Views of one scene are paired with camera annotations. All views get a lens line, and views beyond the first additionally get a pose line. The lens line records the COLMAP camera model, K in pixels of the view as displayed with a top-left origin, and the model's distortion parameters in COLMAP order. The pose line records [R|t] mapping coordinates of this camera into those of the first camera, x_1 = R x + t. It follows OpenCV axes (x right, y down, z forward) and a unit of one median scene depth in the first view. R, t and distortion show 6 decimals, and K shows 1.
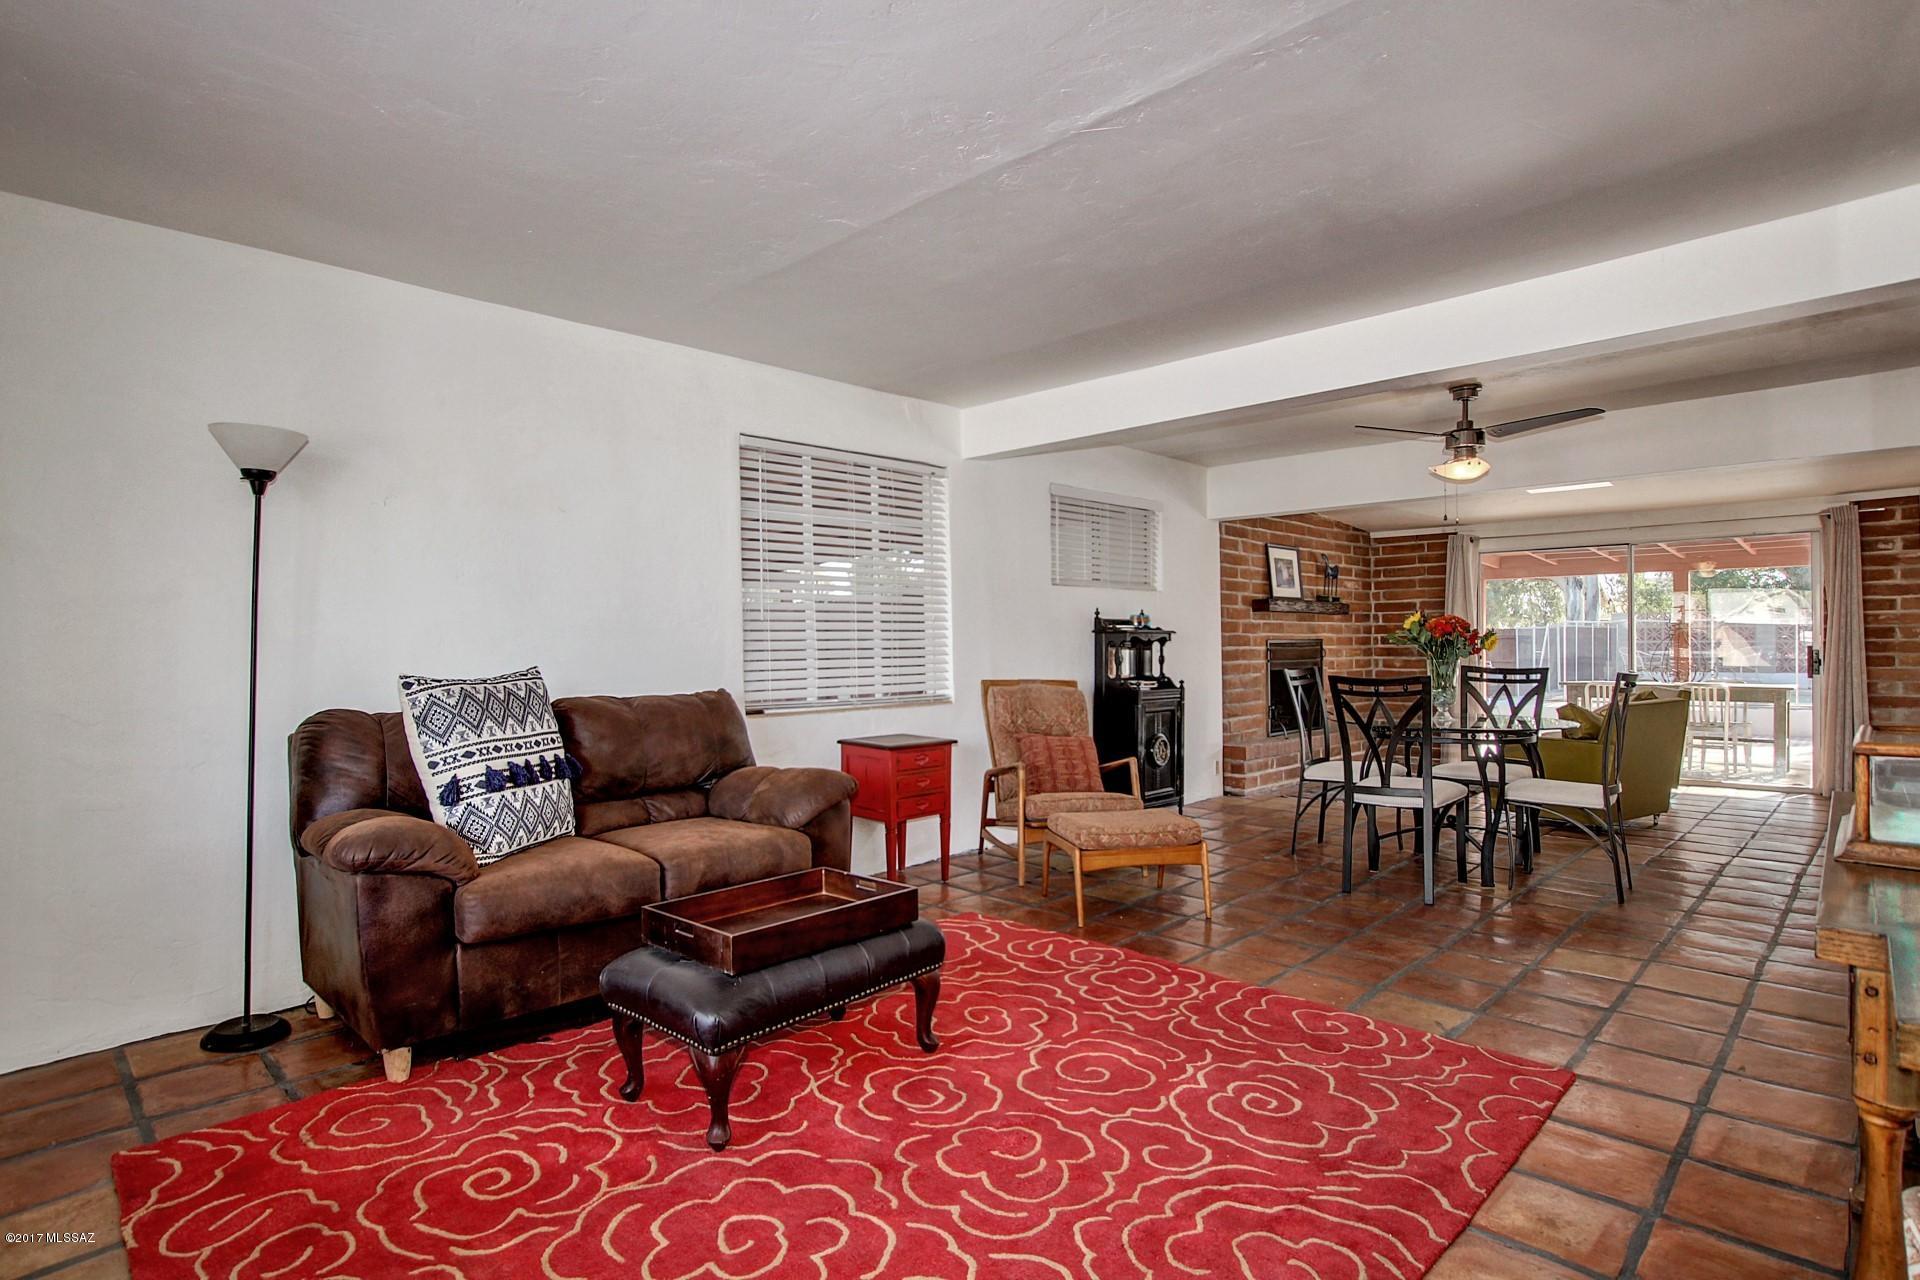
lens RADIAL K [[980.5, 0, 956.5], [0, 980.5, 652.6], [0, 0, 1]] dist [-0.024657, 0.001371]
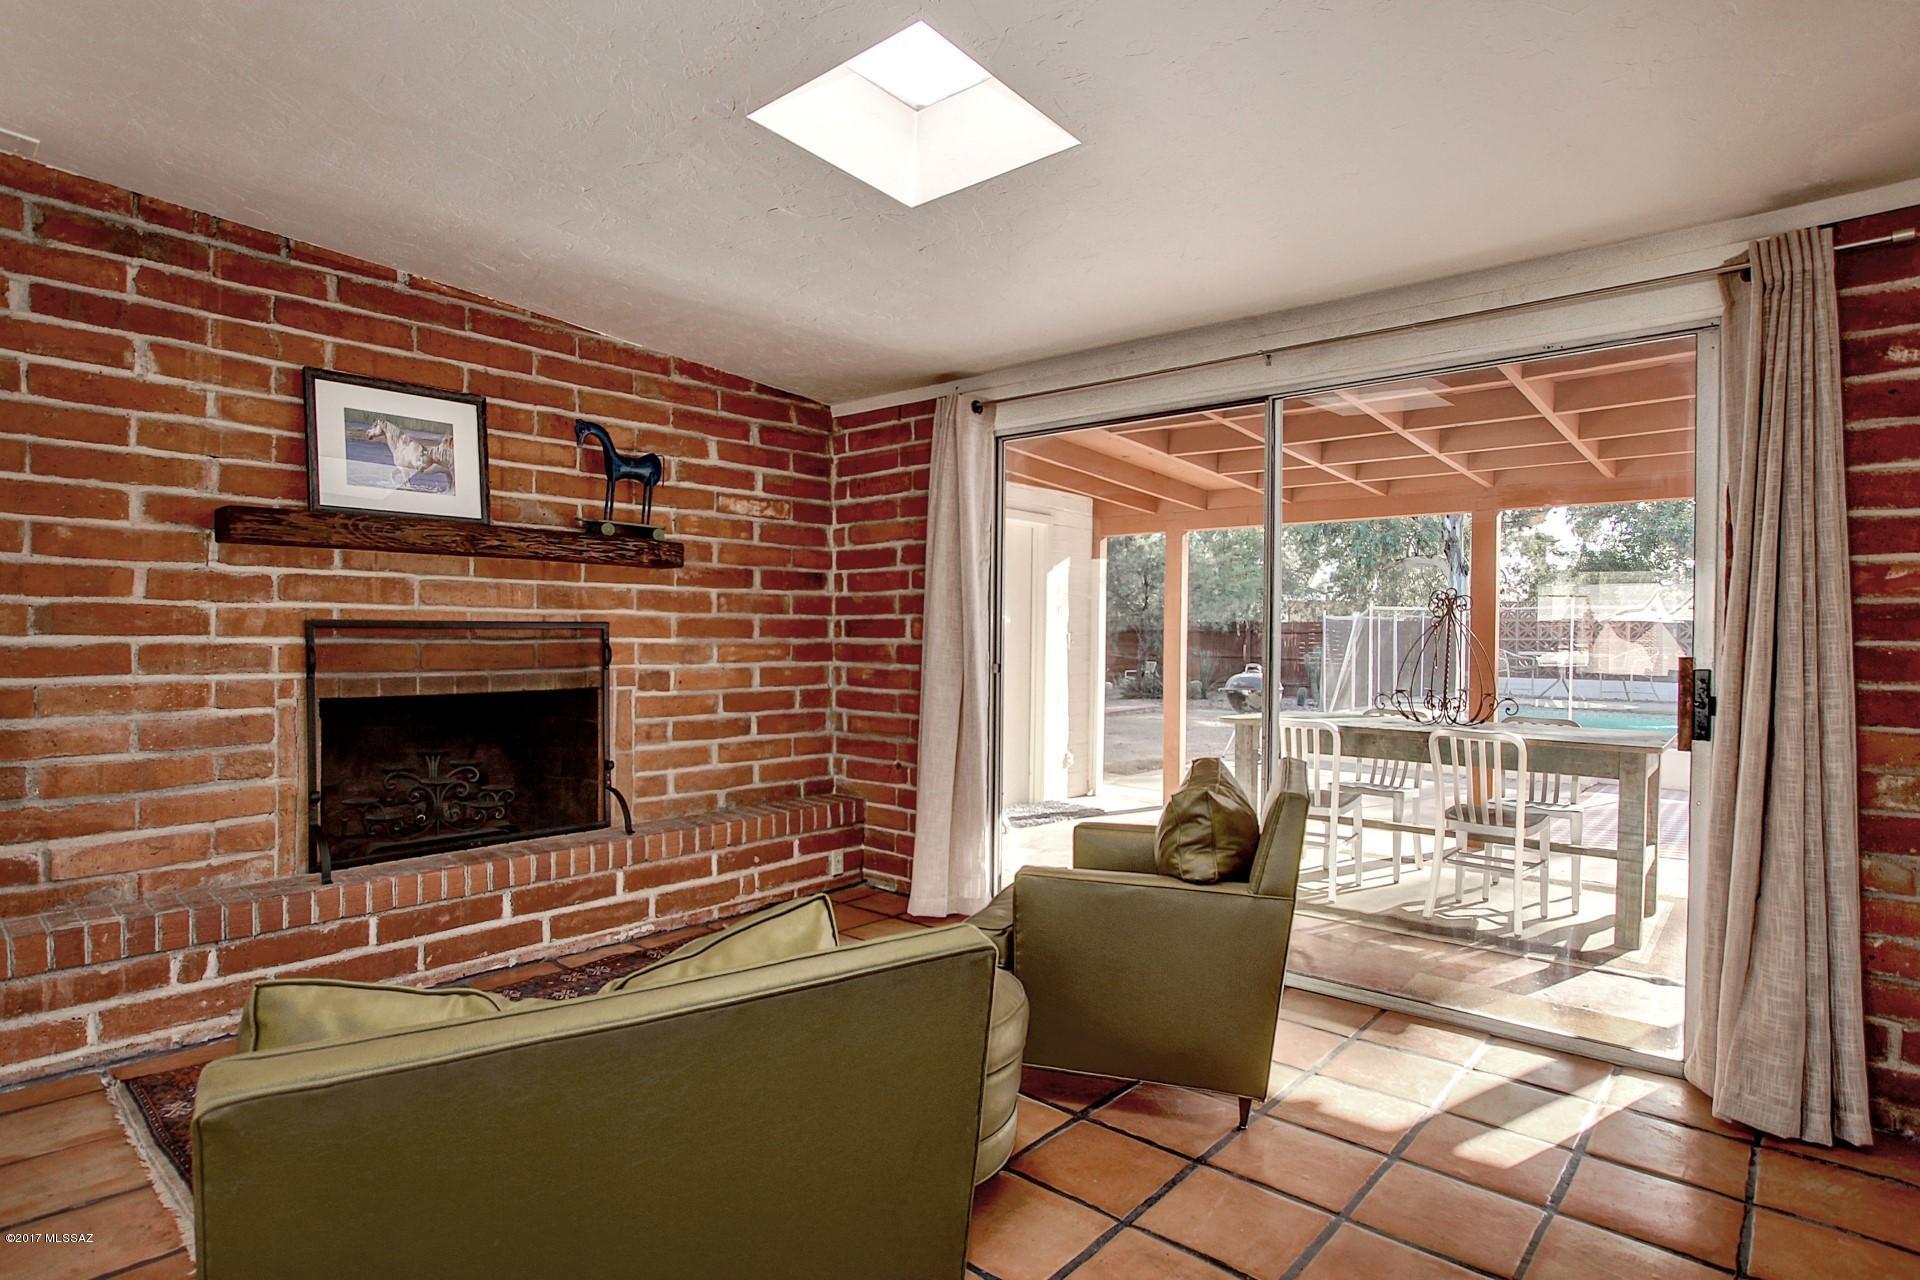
lens RADIAL K [[980.5, 0, 950.7], [0, 980.5, 645.3], [0, 0, 1]] dist [-0.024657, 0.001371]
pose [[0.998271, 0.014246, 0.057019, 0.687435], [-0.014564, 0.999881, 0.005163, -0.010458], [-0.056939, -0.005985, 0.998360, 0.762042]]
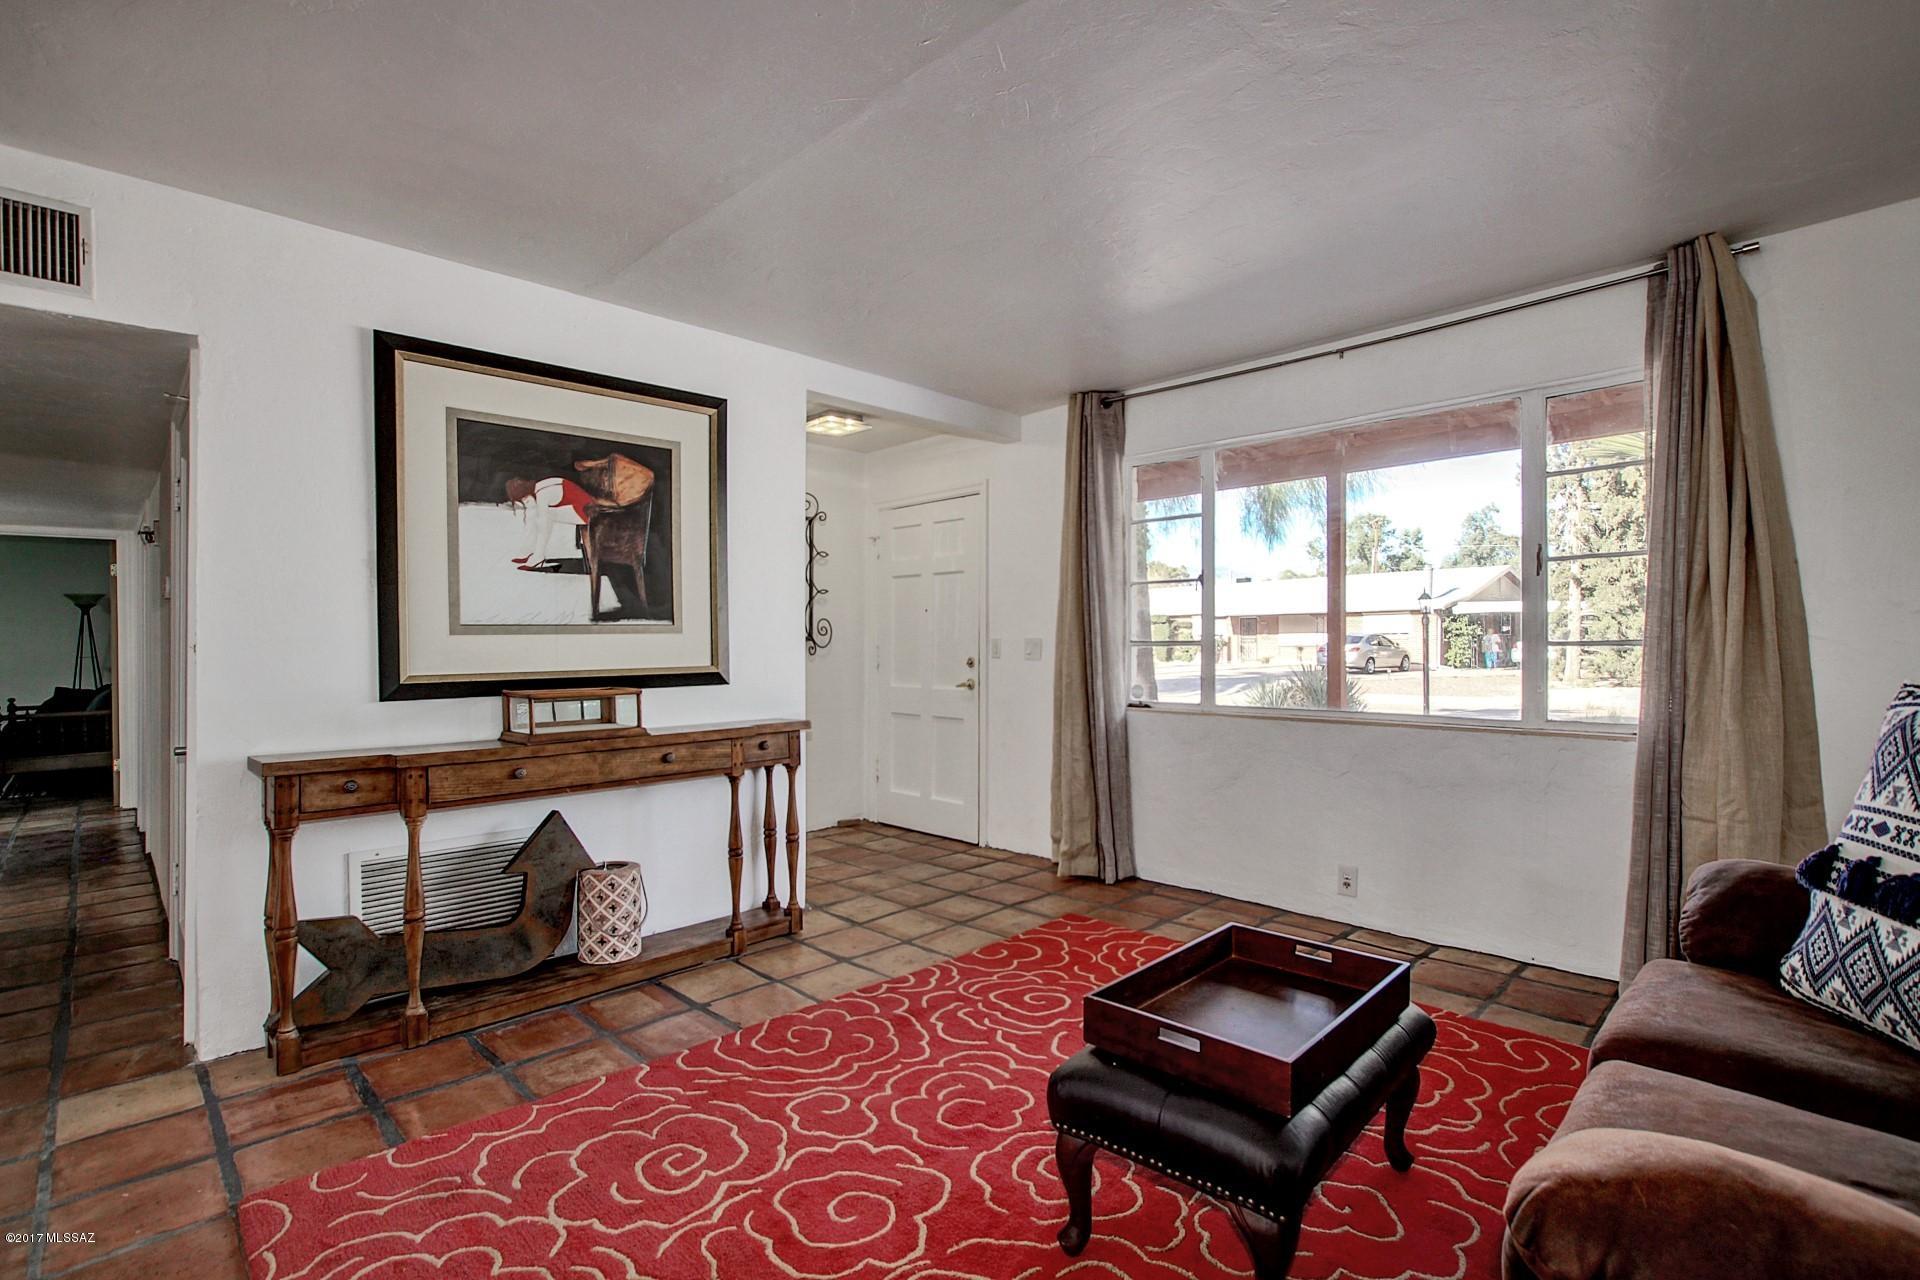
lens RADIAL K [[896.7, 0, 954.6], [0, 896.7, 650.6], [0, 0, 1]] dist [-0.023150, 0.001056]
pose [[-0.999785, 0.014112, 0.015214, 0.016293], [0.014355, 0.999770, 0.015934, -0.006940], [-0.014986, 0.016149, -0.999757, 0.687633]]
